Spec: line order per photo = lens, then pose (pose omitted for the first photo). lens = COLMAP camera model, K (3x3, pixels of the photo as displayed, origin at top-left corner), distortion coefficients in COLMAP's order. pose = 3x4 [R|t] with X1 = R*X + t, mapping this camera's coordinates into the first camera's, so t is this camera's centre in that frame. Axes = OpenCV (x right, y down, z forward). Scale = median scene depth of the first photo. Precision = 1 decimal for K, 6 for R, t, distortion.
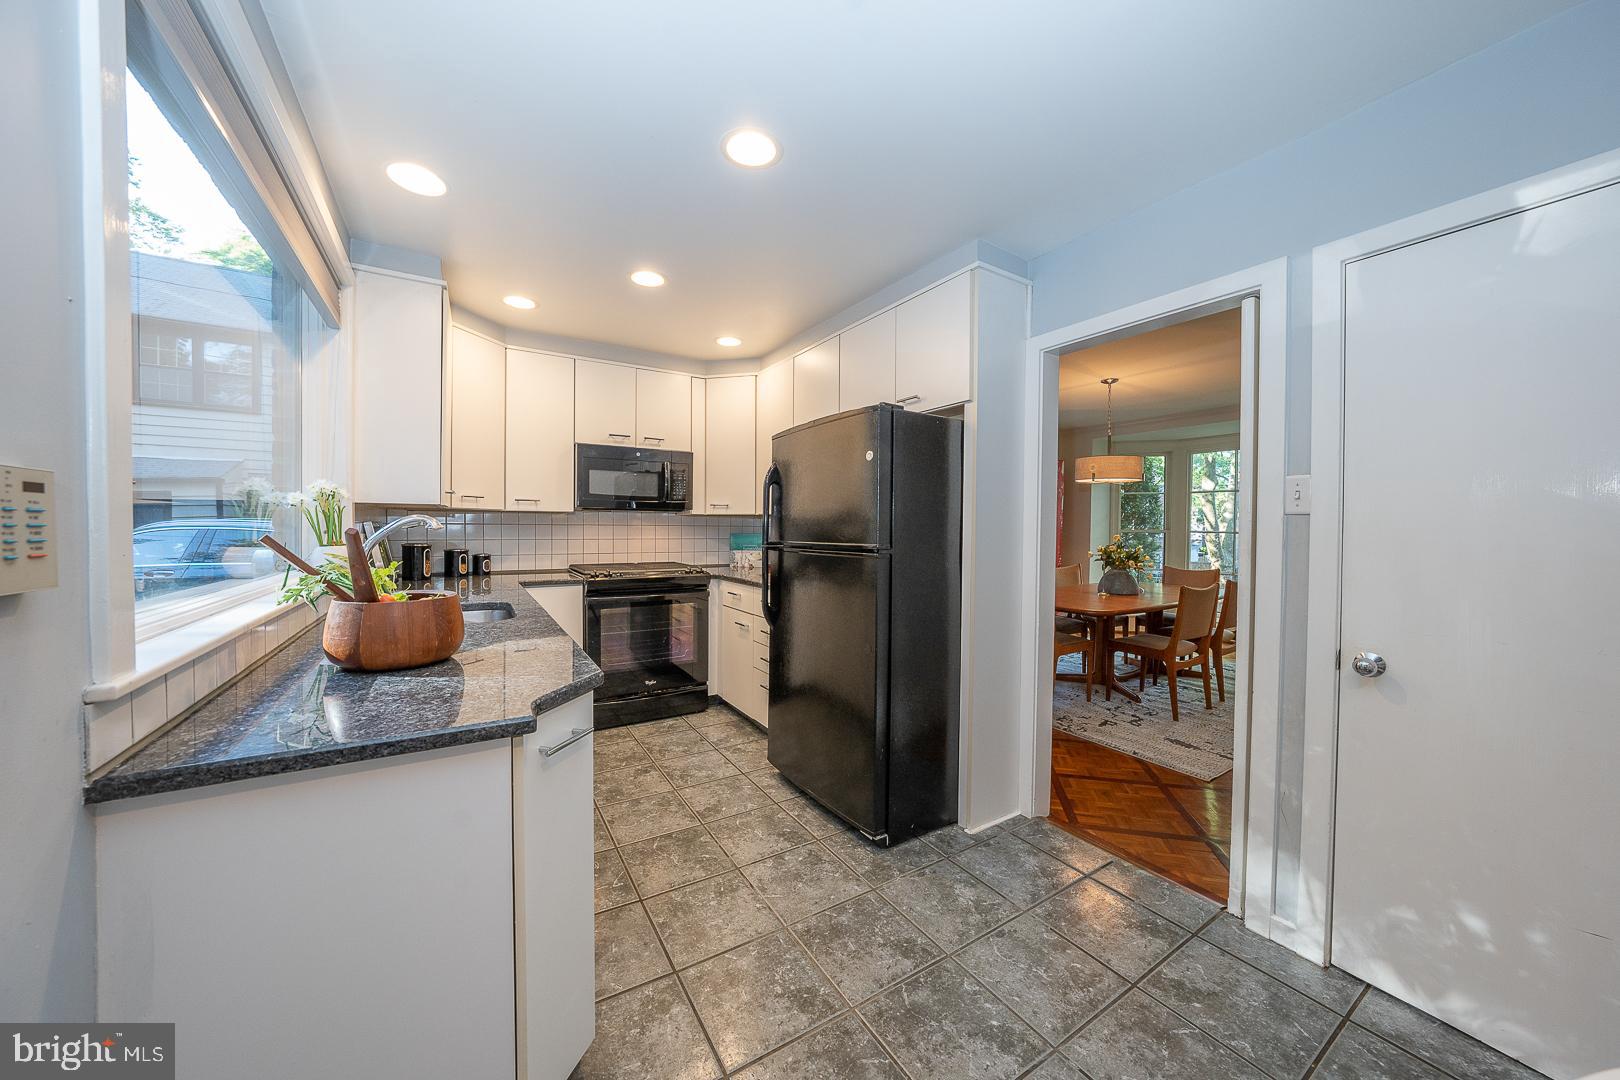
lens RADIAL K [[559.3, 0, 809.1], [0, 559.3, 533.7], [0, 0, 1]] dist [-0.026229, 0.004374]
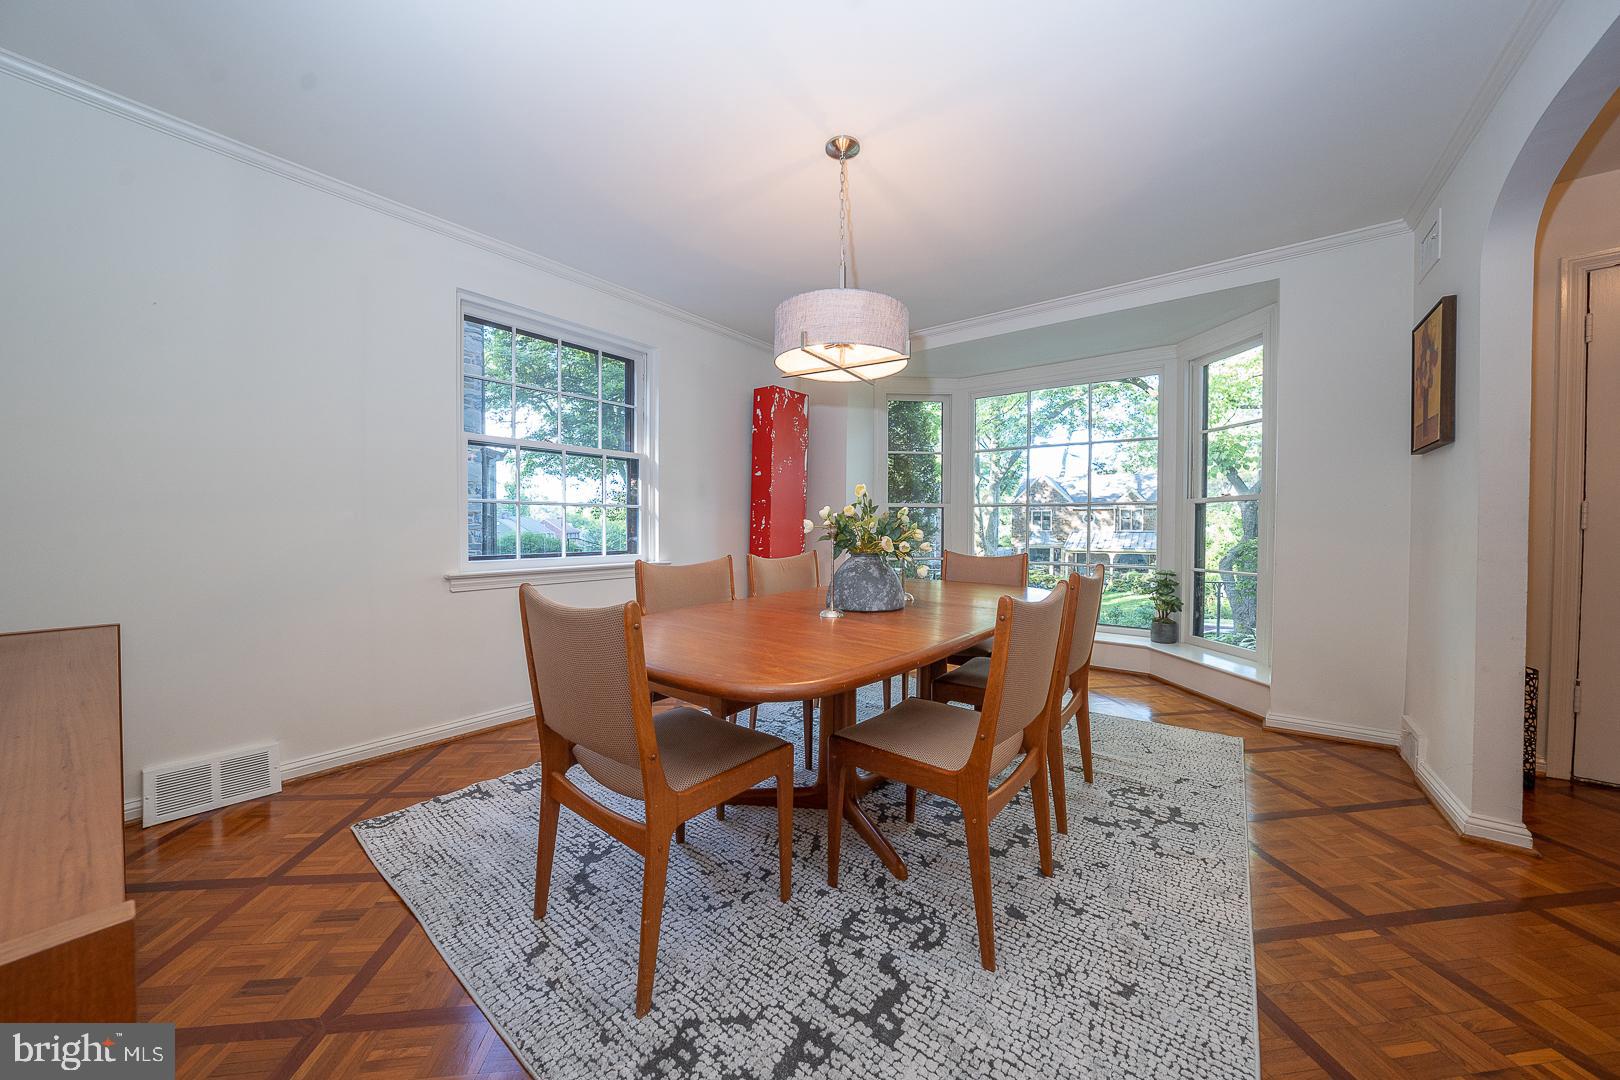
lens RADIAL K [[559.3, 0, 809.1], [0, 559.3, 533.7], [0, 0, 1]] dist [-0.026229, 0.004374]
pose [[0.941654, -0.011004, 0.336402, 0.142470], [0.009395, 0.999935, 0.006411, 0.016526], [-0.336451, -0.002877, 0.941697, 0.229284]]
